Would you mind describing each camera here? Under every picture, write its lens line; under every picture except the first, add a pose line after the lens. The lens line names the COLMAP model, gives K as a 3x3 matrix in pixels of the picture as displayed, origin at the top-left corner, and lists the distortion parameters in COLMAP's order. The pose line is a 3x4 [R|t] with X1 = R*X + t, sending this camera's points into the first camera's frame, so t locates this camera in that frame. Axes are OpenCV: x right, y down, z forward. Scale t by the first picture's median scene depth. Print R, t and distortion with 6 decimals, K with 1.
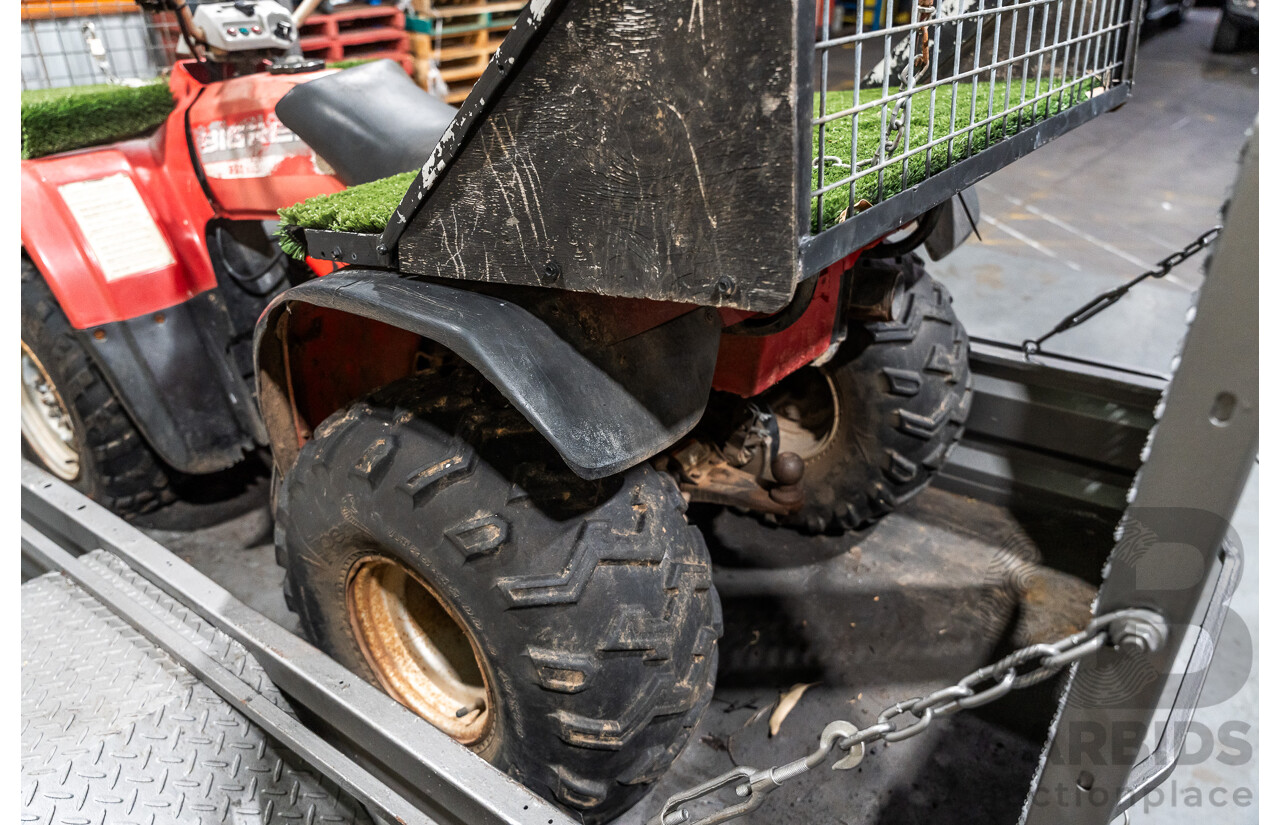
lens RADIAL K [[922.3, 0, 646.6], [0, 922.3, 413.6], [0, 0, 1]] dist [0.008457, -0.006452]
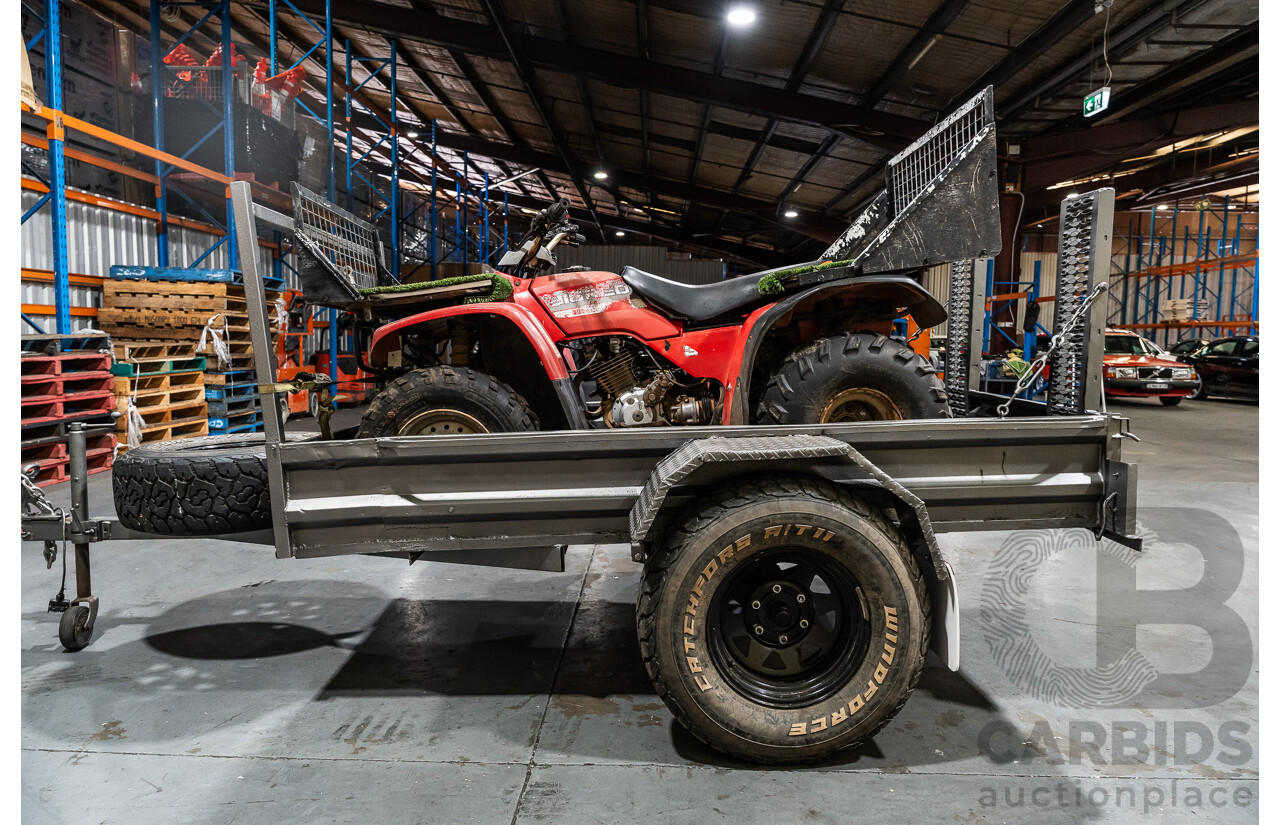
lens RADIAL K [[816.6, 0, 642.4], [0, 816.6, 413.7], [0, 0, 1]] dist [0.000115, -0.008956]
pose [[0.790771, -0.059287, 0.609235, -1.387327], [0.298077, 0.906612, -0.298670, 0.470802], [-0.534632, 0.417779, 0.734595, -0.220254]]
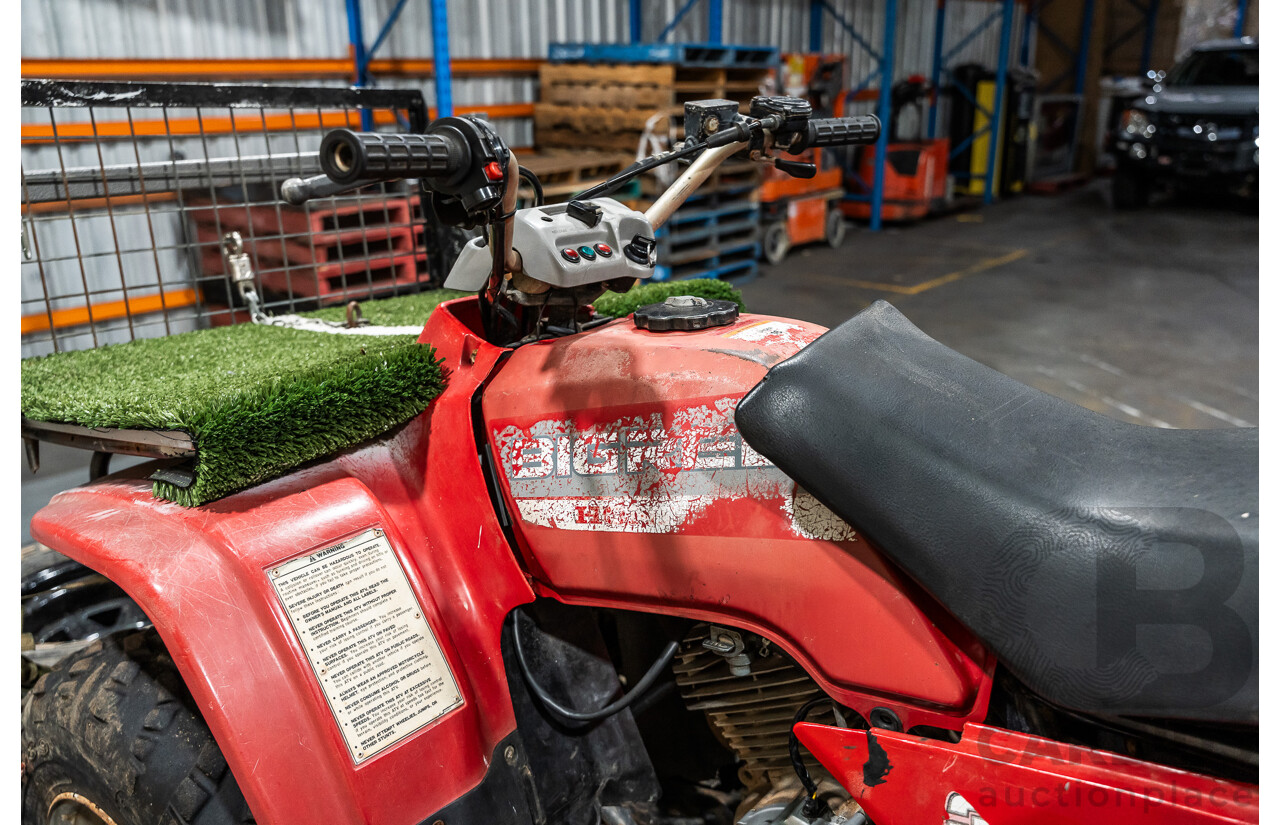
lens RADIAL K [[1062.3, 0, 635.7], [0, 1062.3, 423.3], [0, 0, 1]] dist [-0.006093, 0.009287]
pose [[0.999445, -0.014560, -0.029970, -0.405835], [0.008704, 0.982327, -0.186968, -0.206249], [0.032163, 0.186604, 0.981909, 0.423733]]
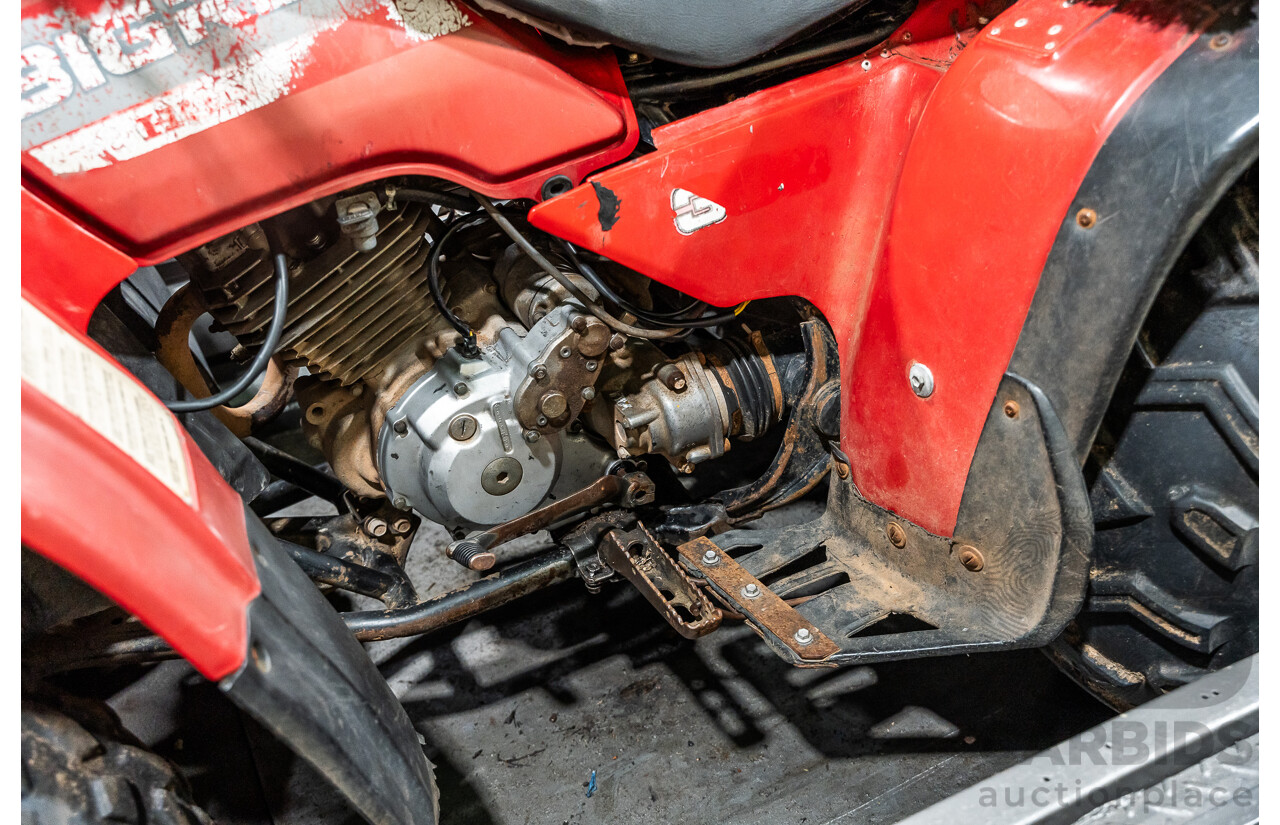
lens RADIAL K [[1250.2, 0, 643.4], [0, 1250.2, 414.1], [0, 0, 1]] dist [-0.018534, 0.000000]
pose [[0.456748, -0.481338, 0.748127, -0.796050], [0.467233, 0.845441, 0.258693, -0.205415], [-0.757016, 0.231393, 0.611051, 0.577452]]
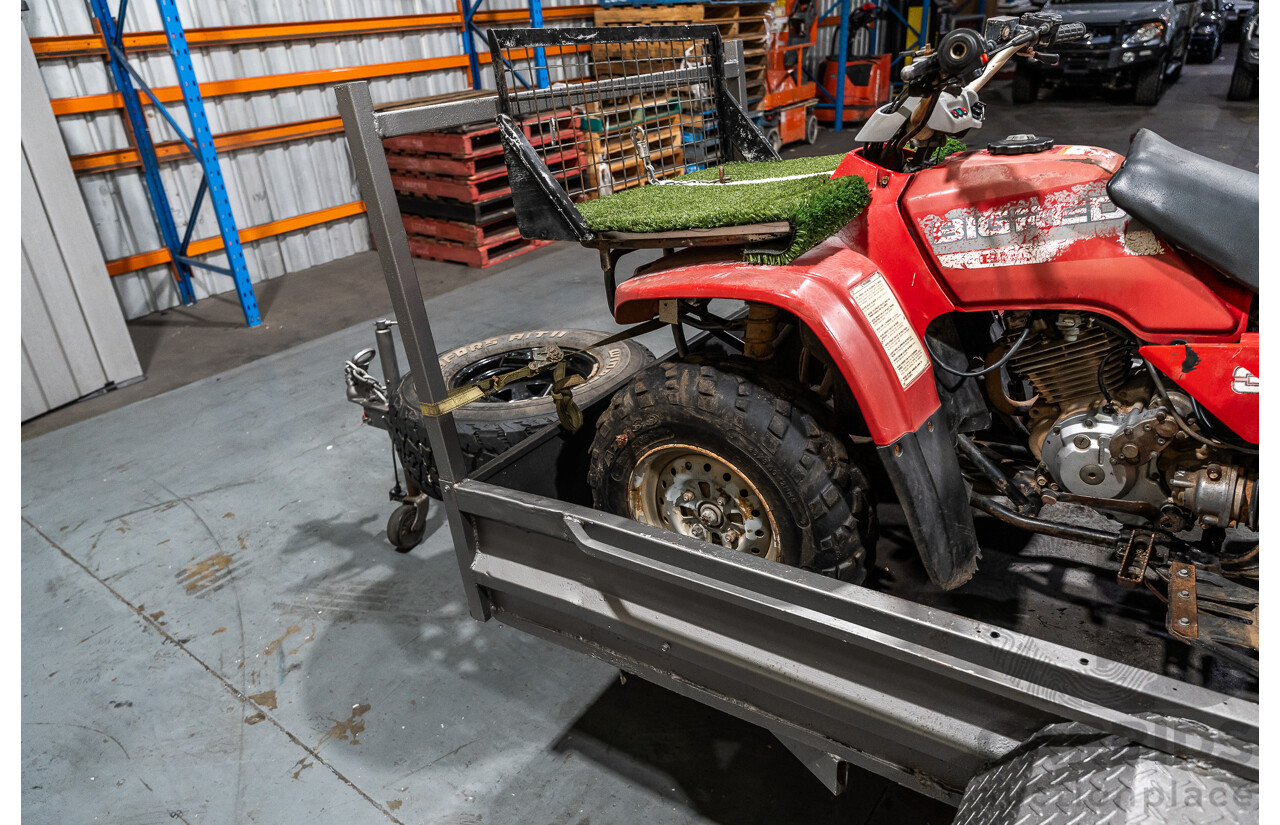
lens RADIAL K [[816.6, 0, 640.1], [0, 816.6, 417.2], [0, 0, 1]] dist [0.000115, -0.008956]
pose [[0.997071, -0.075862, -0.009730, -0.804354], [0.075324, 0.996044, -0.047150, -0.095396], [0.013268, 0.046279, 0.998840, 0.192208]]
